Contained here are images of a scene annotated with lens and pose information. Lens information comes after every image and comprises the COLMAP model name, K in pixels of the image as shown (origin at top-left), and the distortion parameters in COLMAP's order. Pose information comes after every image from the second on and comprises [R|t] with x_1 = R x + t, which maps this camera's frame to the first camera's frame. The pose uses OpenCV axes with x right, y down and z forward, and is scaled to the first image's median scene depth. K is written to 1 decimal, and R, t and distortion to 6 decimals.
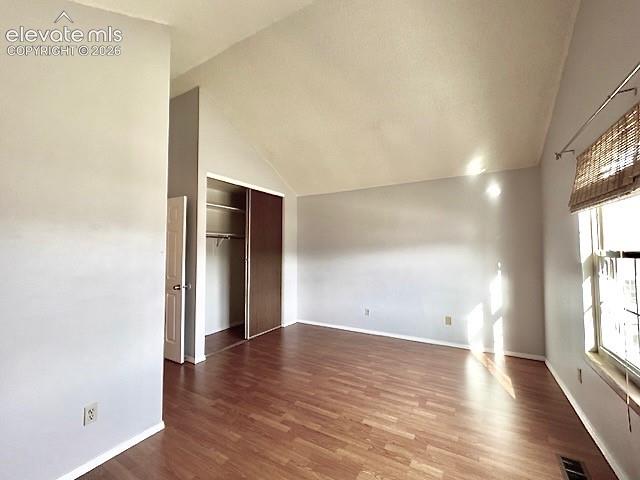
lens RADIAL K [[265.8, 0, 320.9], [0, 265.8, 239.8], [0, 0, 1]] dist [-0.002206, 0.000477]
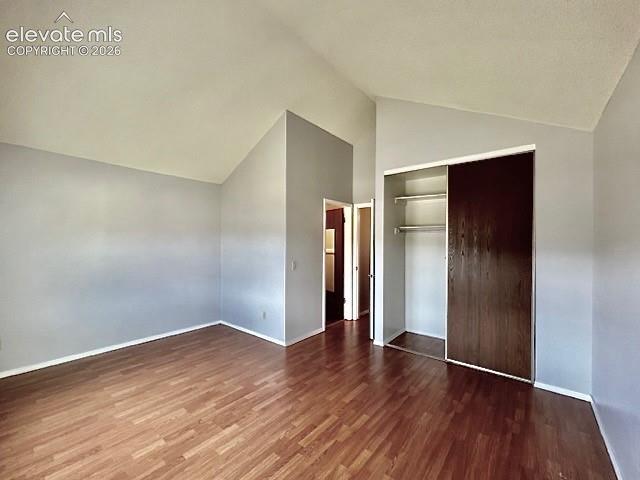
lens RADIAL K [[265.8, 0, 320.9], [0, 265.8, 239.8], [0, 0, 1]] dist [-0.002206, 0.000477]
pose [[-0.151193, -0.008037, -0.988472, 0.960702], [0.029215, 0.999494, -0.012595, 0.032578], [0.988072, -0.030783, -0.150882, 1.322869]]
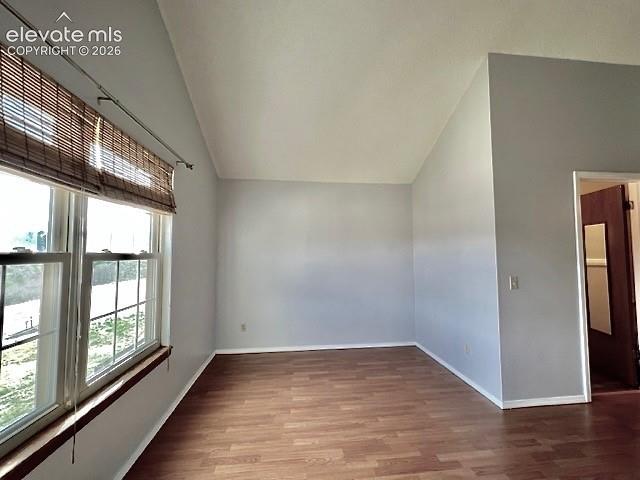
lens RADIAL K [[265.8, 0, 320.9], [0, 265.8, 239.8], [0, 0, 1]] dist [-0.002206, 0.000477]
pose [[-0.803783, -0.024045, -0.594437, 0.616353], [0.029657, 0.996321, -0.080401, 0.058624], [0.594184, -0.082254, -0.800113, 1.309519]]
